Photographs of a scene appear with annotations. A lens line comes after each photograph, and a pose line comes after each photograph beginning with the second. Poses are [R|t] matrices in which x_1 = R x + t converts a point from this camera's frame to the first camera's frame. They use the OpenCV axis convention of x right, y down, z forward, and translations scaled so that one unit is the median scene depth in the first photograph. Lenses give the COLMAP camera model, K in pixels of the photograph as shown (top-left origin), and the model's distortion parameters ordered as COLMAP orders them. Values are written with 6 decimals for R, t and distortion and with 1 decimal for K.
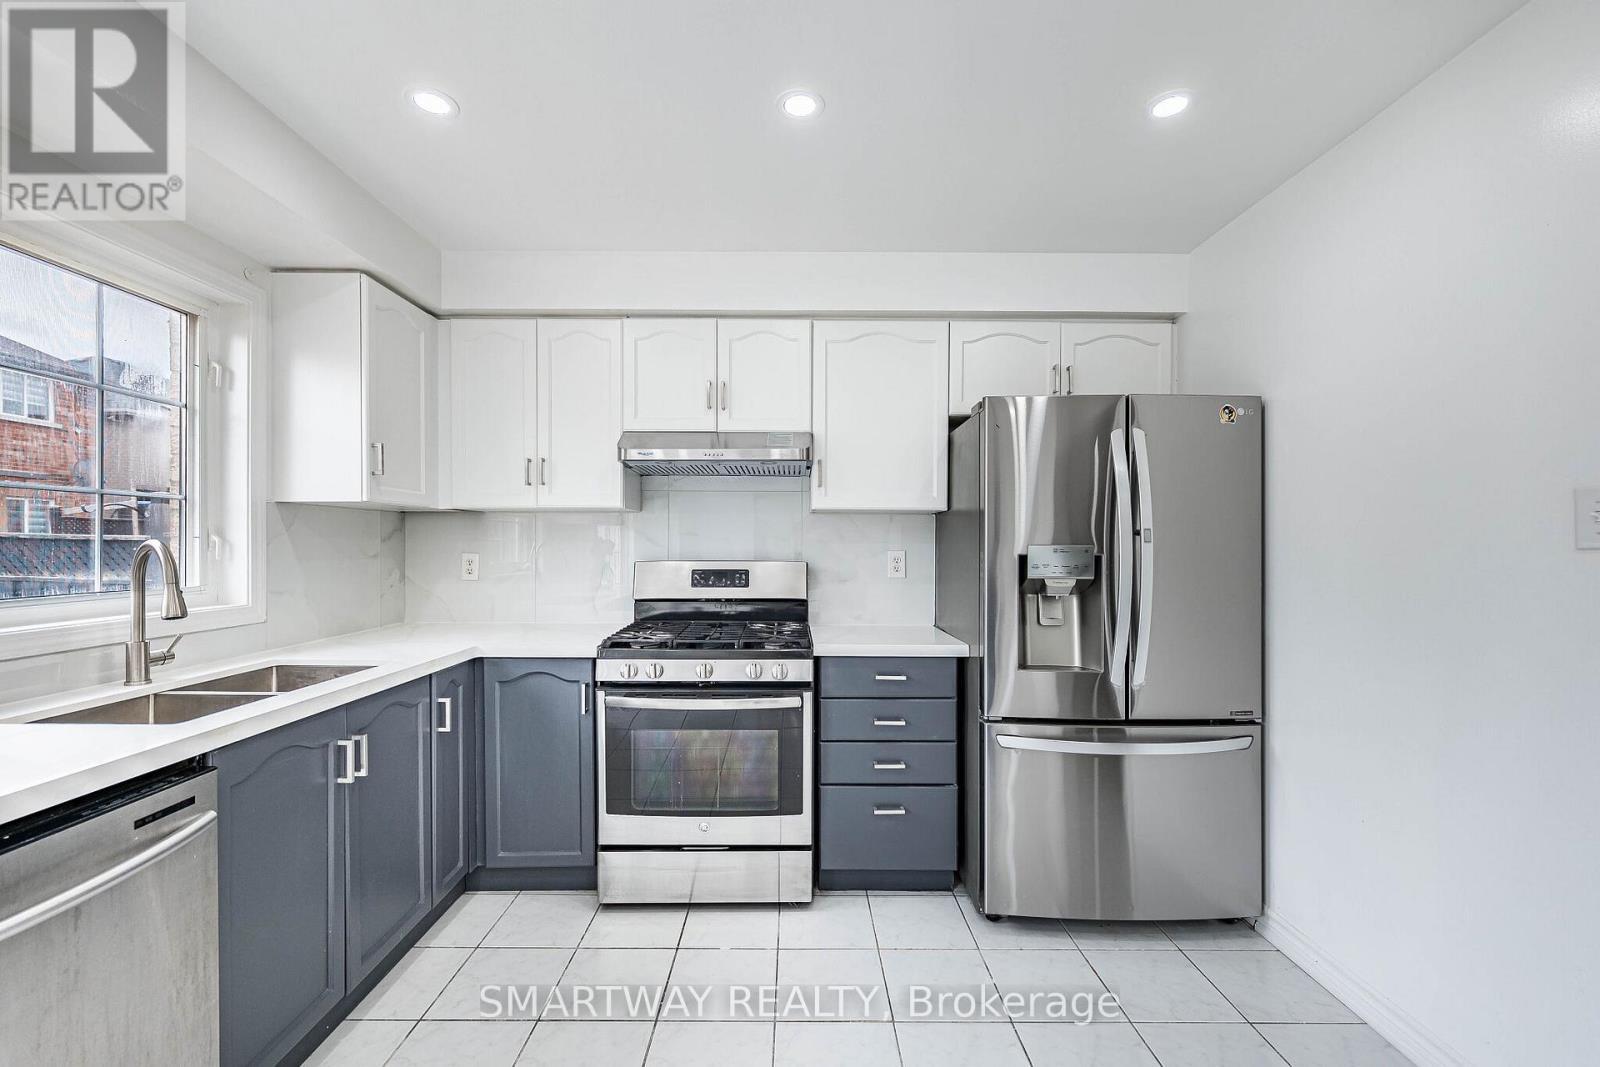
lens RADIAL K [[658.6, 0, 782.6], [0, 658.6, 547.1], [0, 0, 1]] dist [-0.002529, 0.001120]
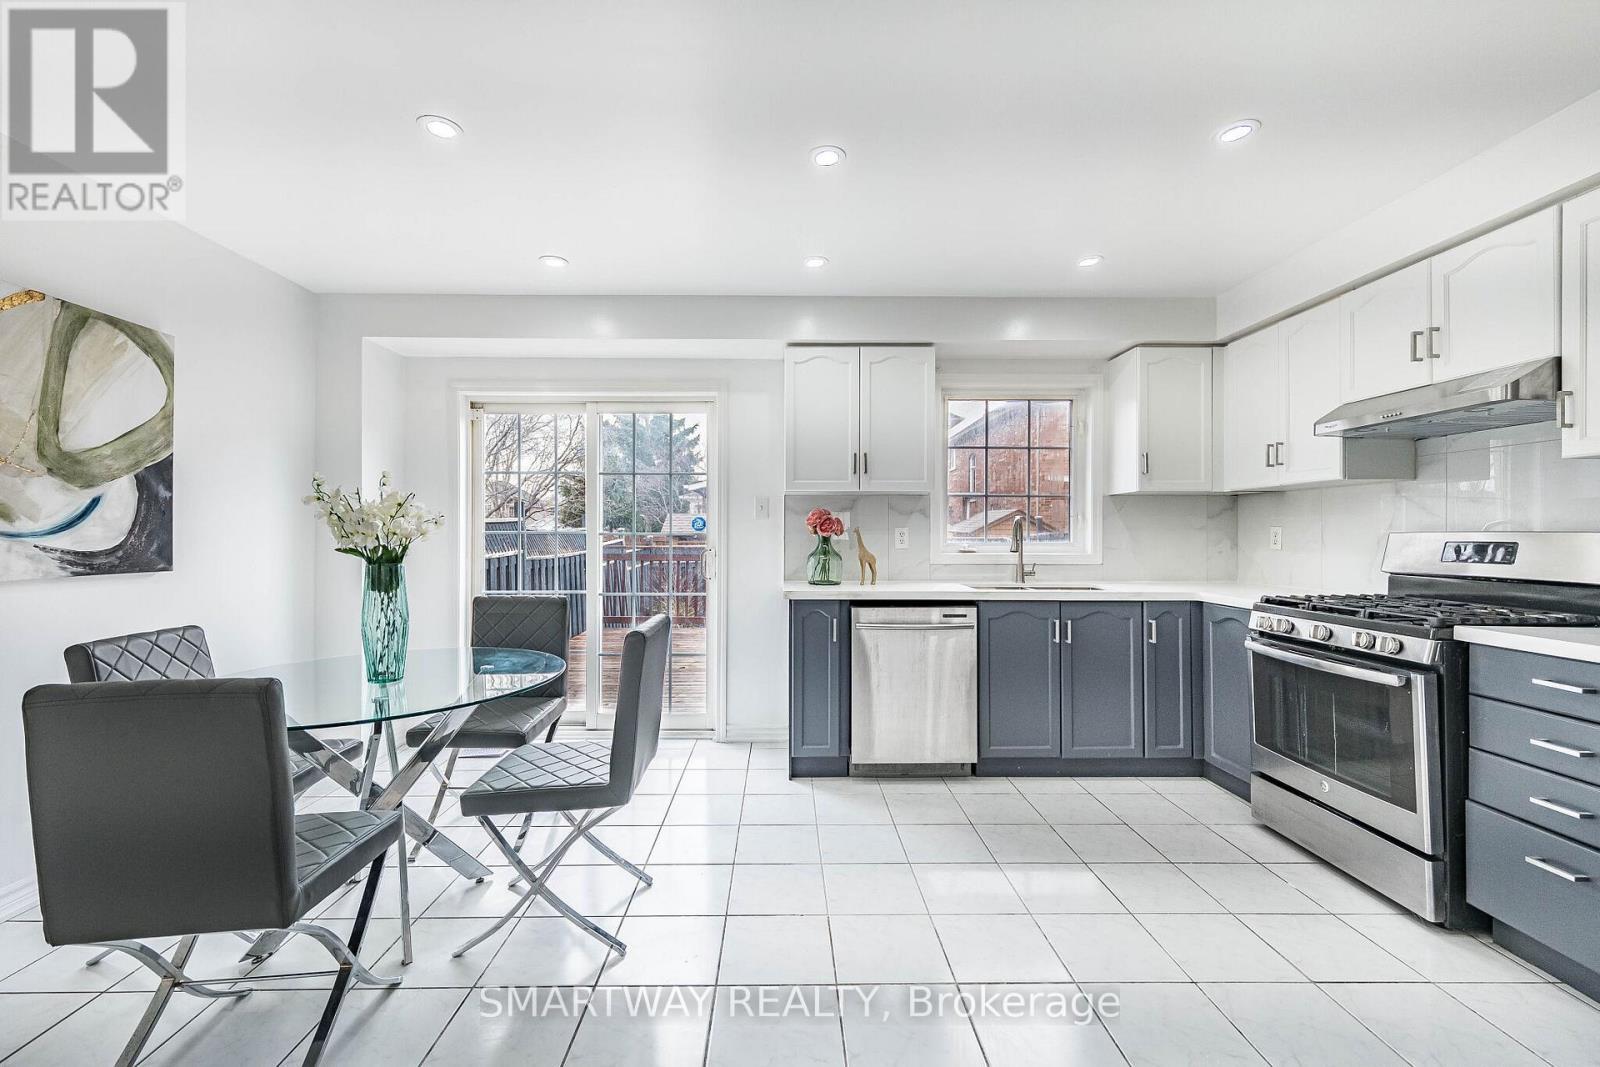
lens RADIAL K [[658.6, 0, 795.8], [0, 658.6, 531.2], [0, 0, 1]] dist [-0.002529, 0.001120]
pose [[0.023460, -0.005055, -0.999712, 0.875859], [-0.007796, 0.999956, -0.005239, 0.038520], [0.999694, 0.007916, 0.023419, 0.143812]]
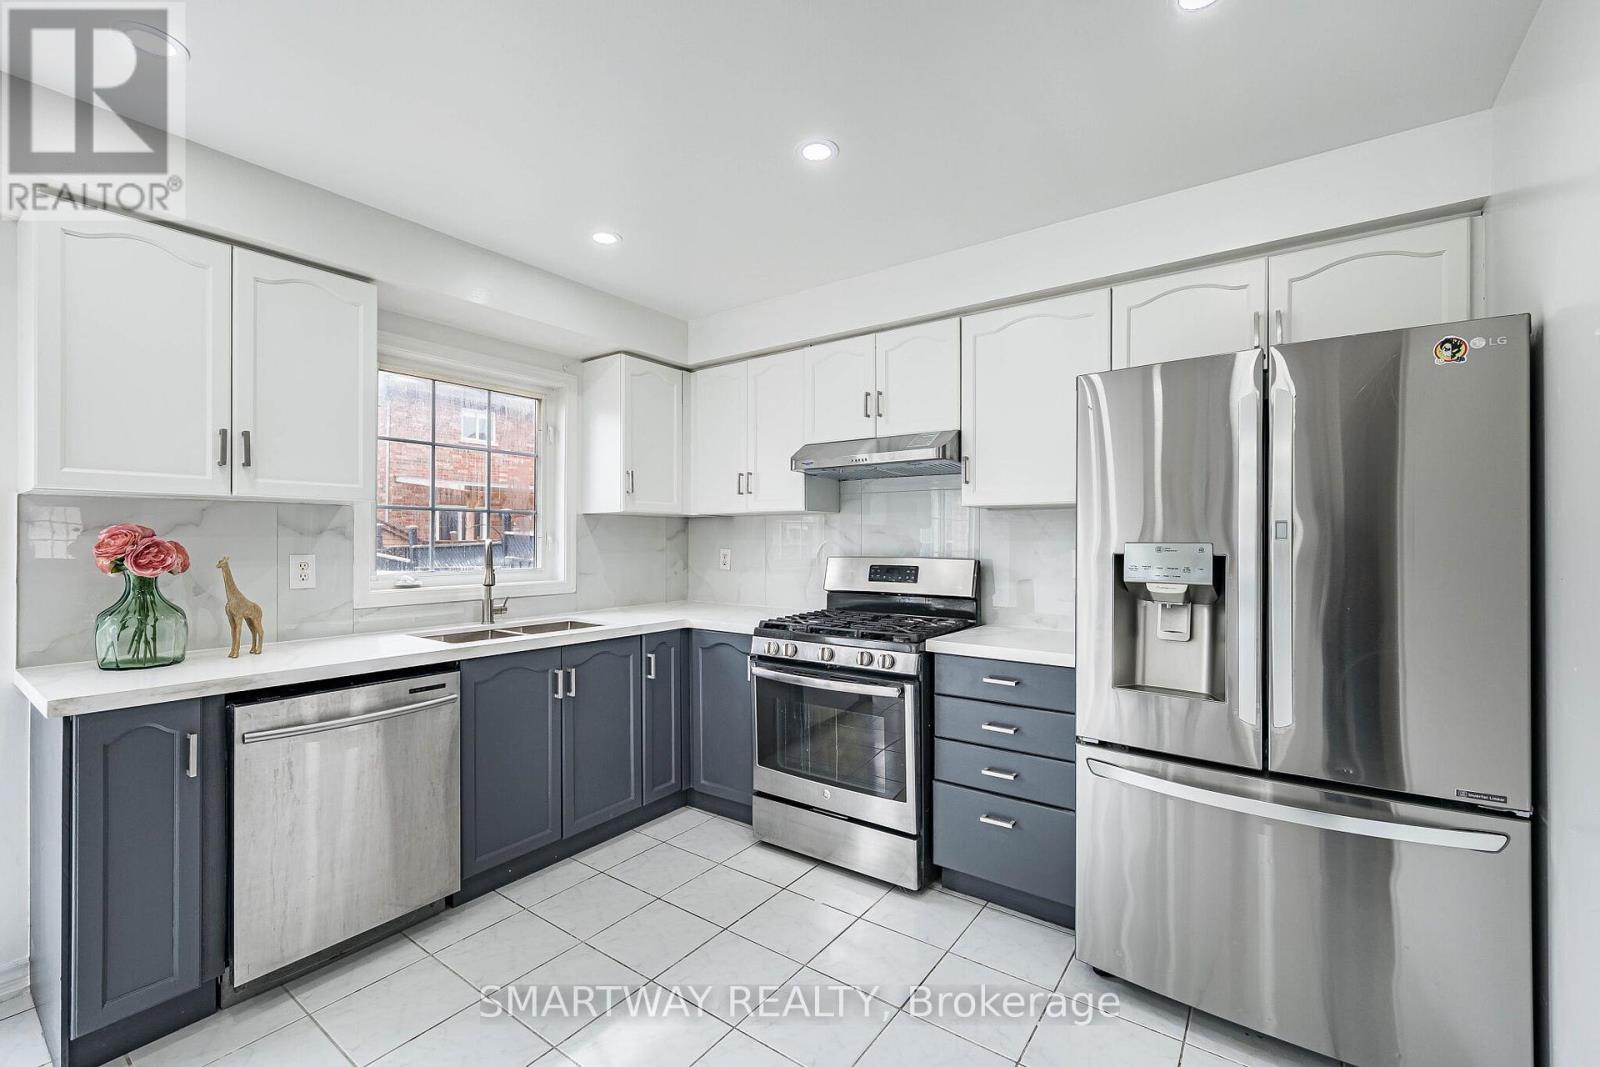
lens RADIAL K [[658.6, 0, 794.4], [0, 658.6, 538.3], [0, 0, 1]] dist [-0.002529, 0.001120]
pose [[0.813708, -0.003260, -0.581265, 0.481888], [-0.002196, 0.999960, -0.008683, -0.000482], [0.581270, 0.008342, 0.813668, 0.051215]]
